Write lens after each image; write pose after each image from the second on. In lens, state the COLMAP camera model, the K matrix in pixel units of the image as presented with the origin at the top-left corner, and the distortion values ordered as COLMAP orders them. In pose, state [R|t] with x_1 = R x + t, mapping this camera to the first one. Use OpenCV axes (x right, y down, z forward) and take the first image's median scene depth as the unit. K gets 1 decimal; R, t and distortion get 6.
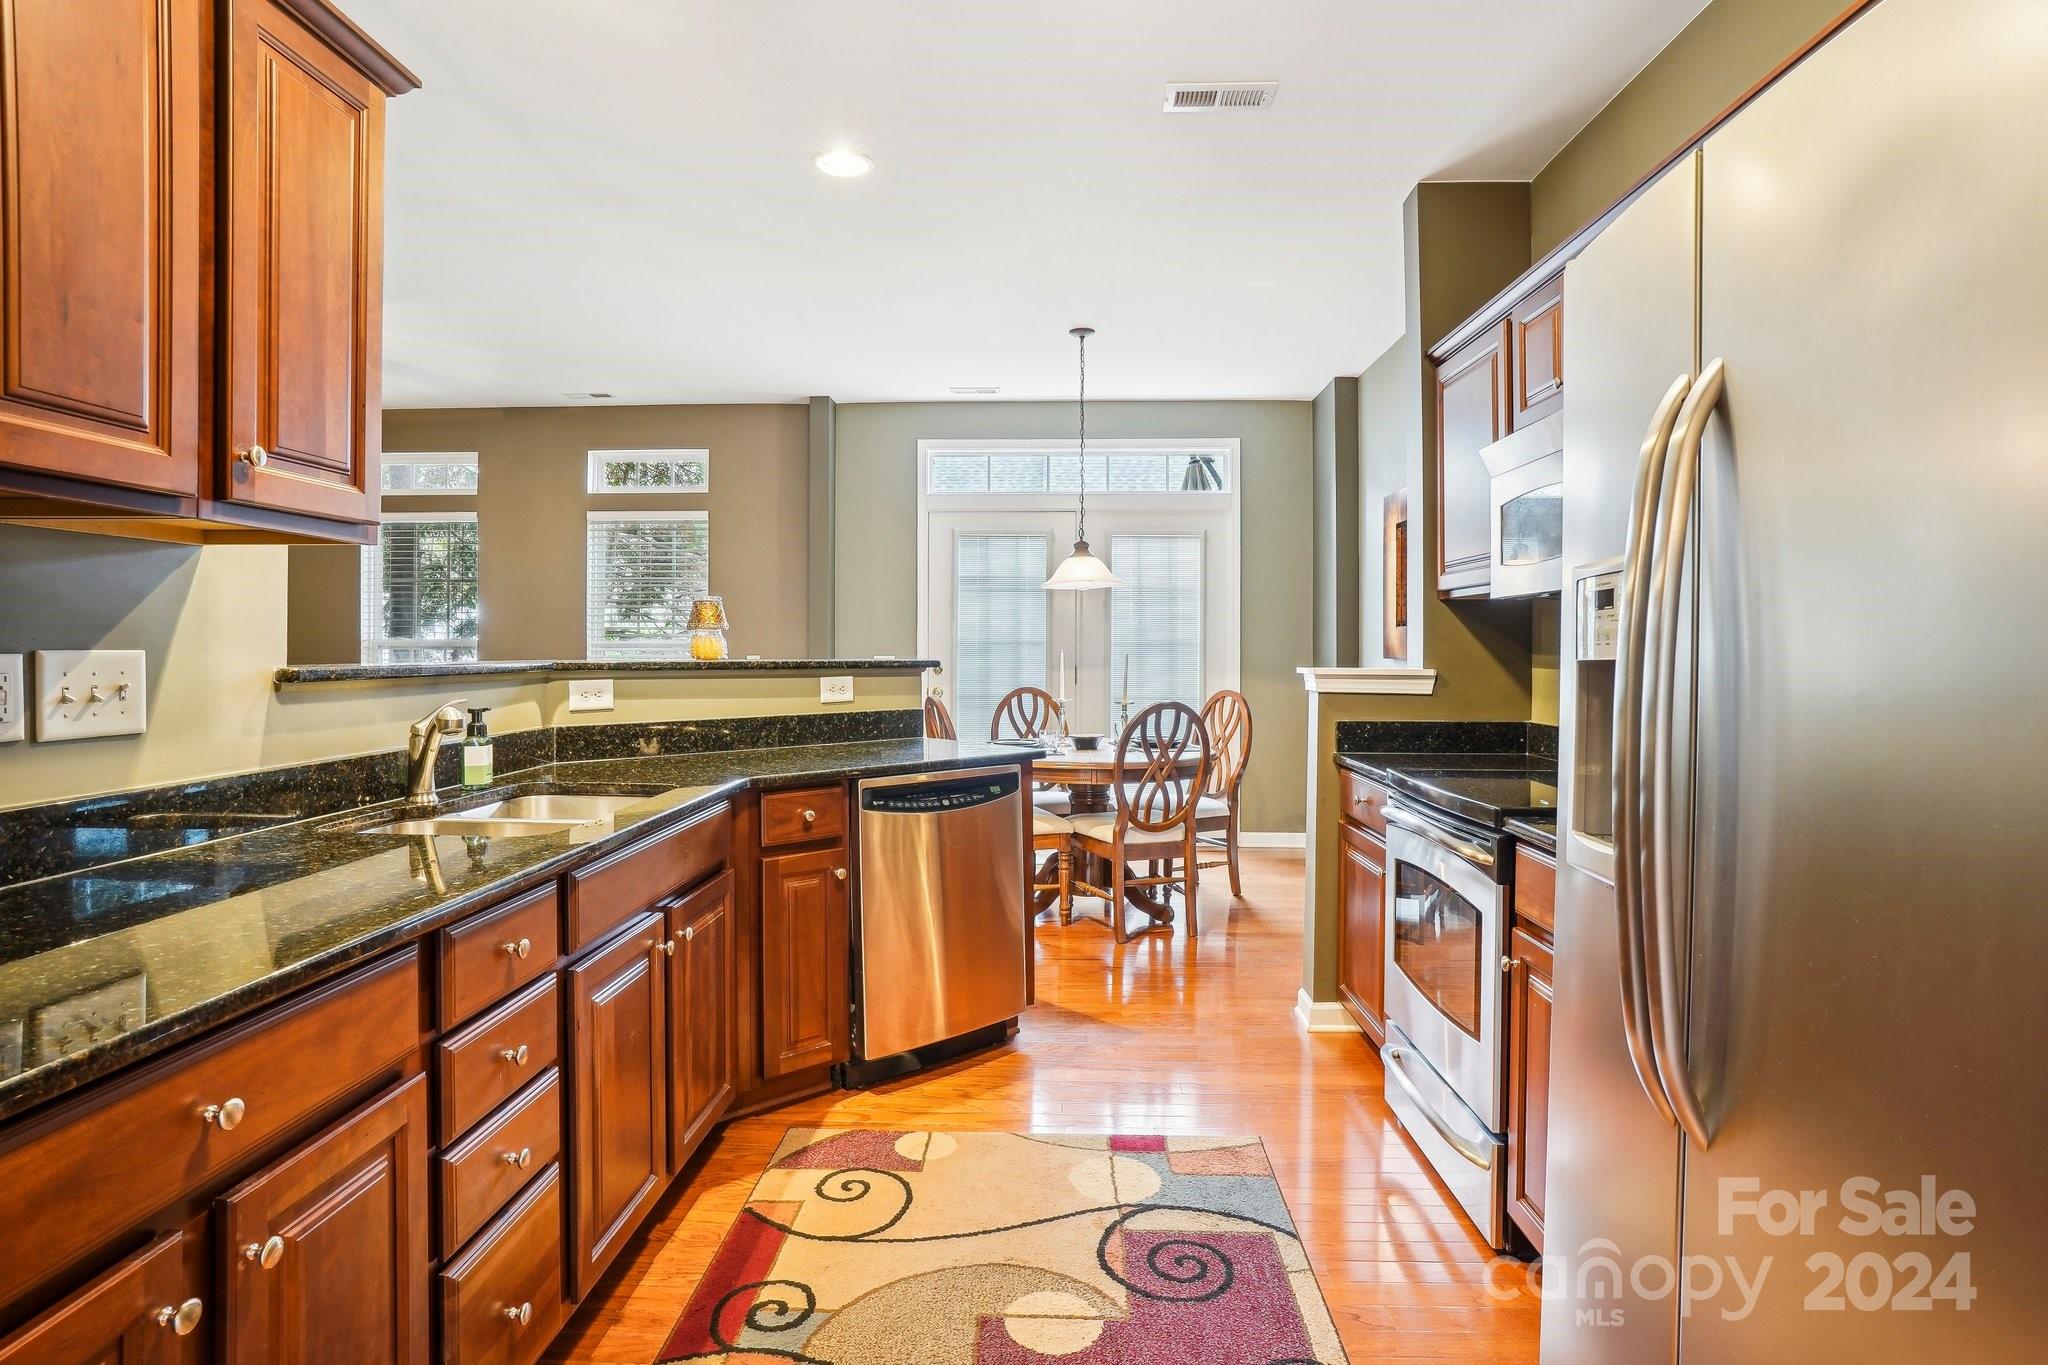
lens RADIAL K [[1101.9, 0, 1021.8], [0, 1101.9, 668.5], [0, 0, 1]] dist [-0.076137, 0.044752]
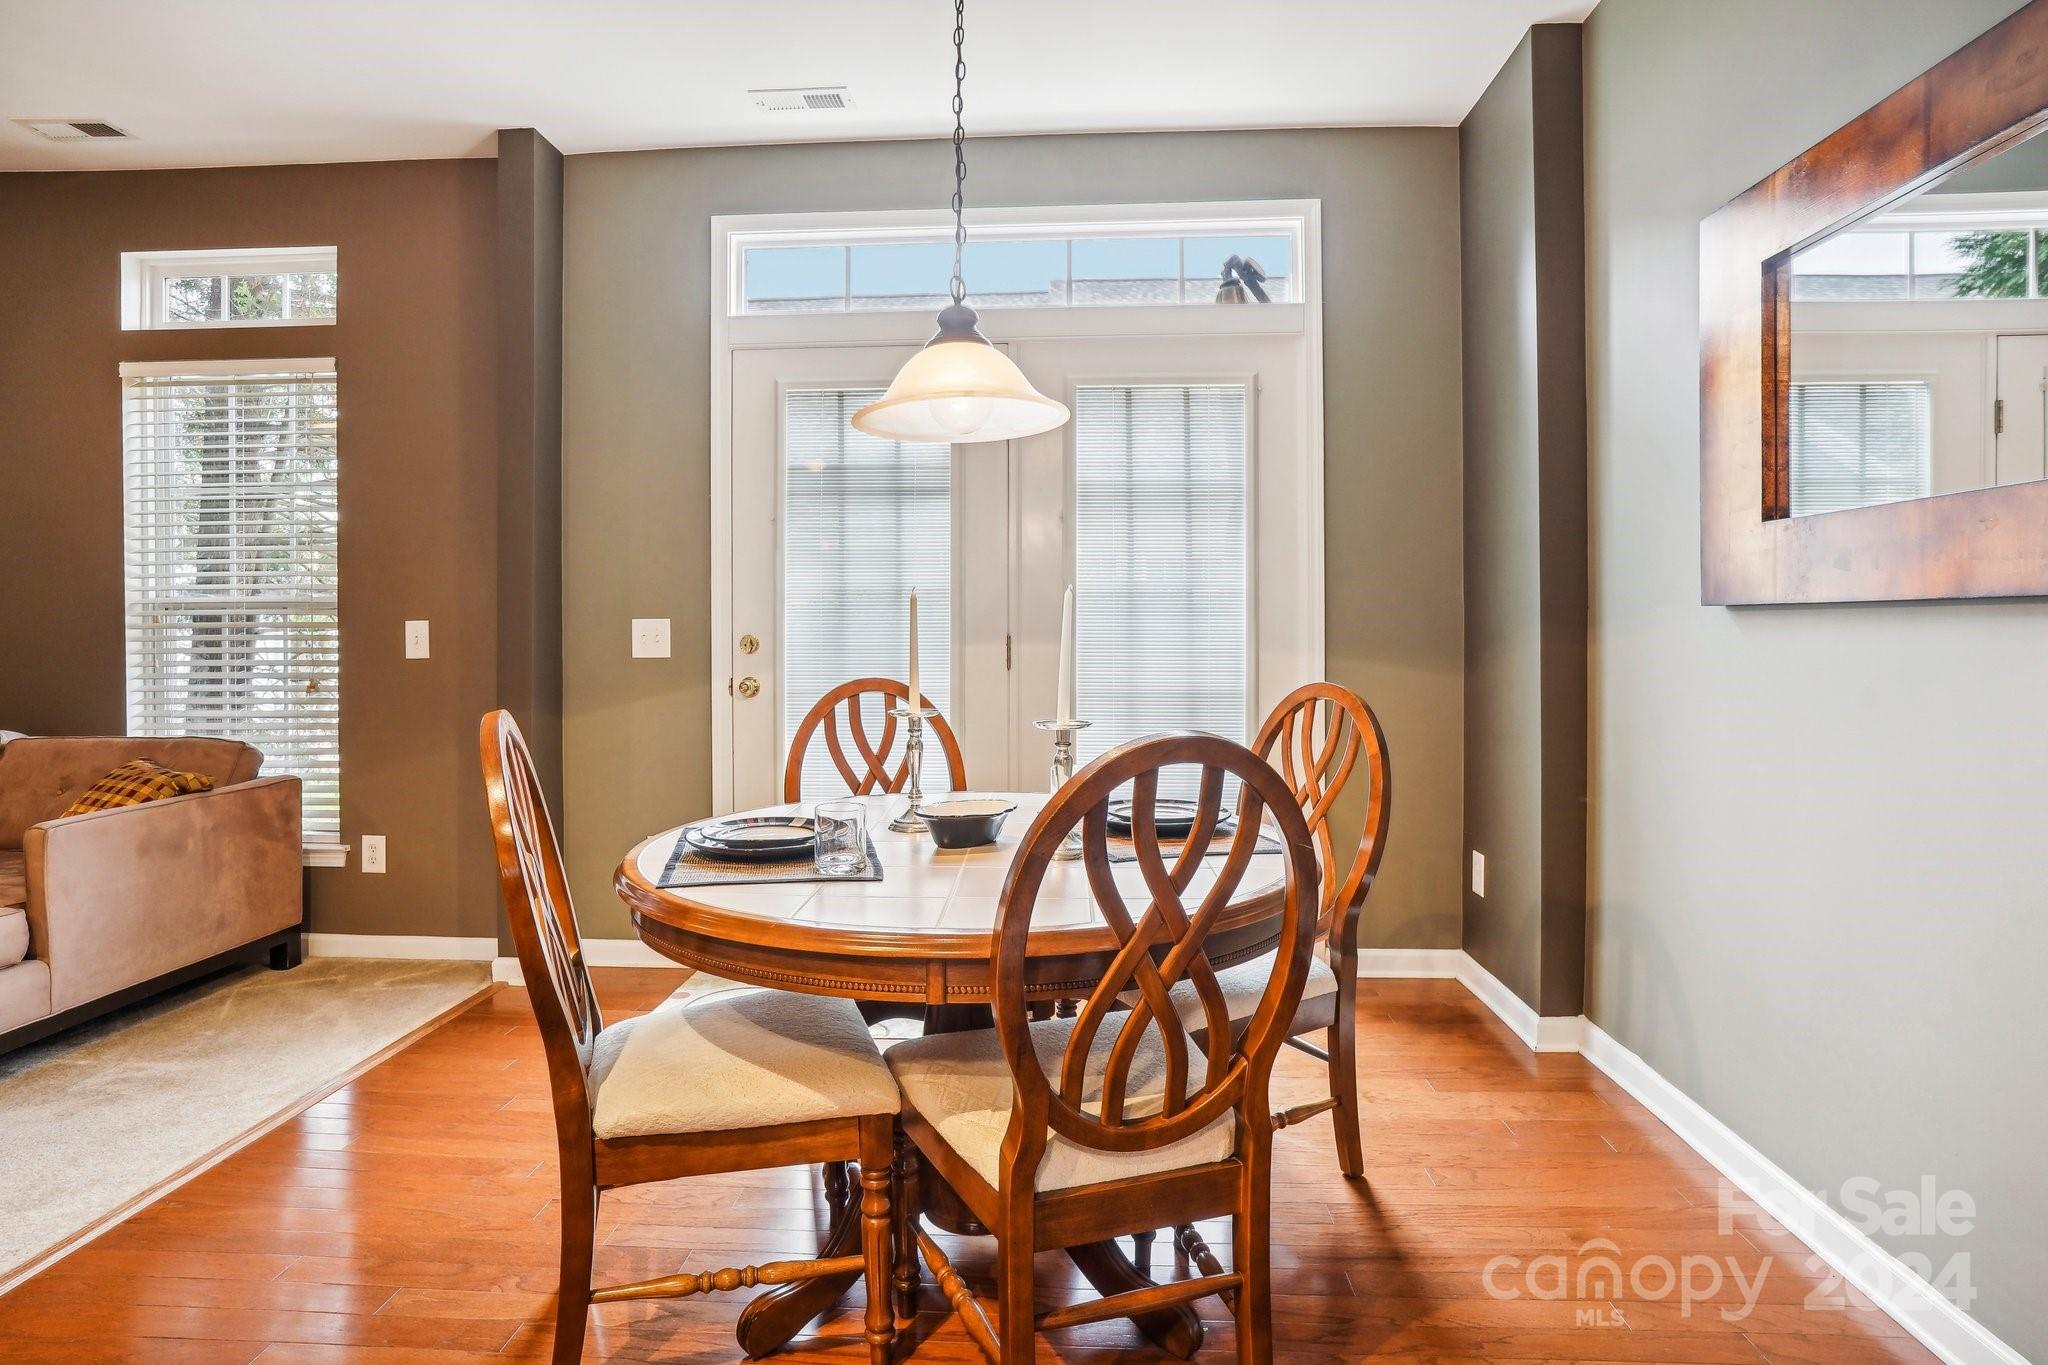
lens RADIAL K [[1101.9, 0, 1021.8], [0, 1101.9, 668.5], [0, 0, 1]] dist [-0.076137, 0.044752]
pose [[0.999811, -0.005895, -0.018521, 0.065387], [0.006056, 0.999944, 0.008684, 0.008132], [0.018469, -0.008794, 0.999791, 0.481623]]
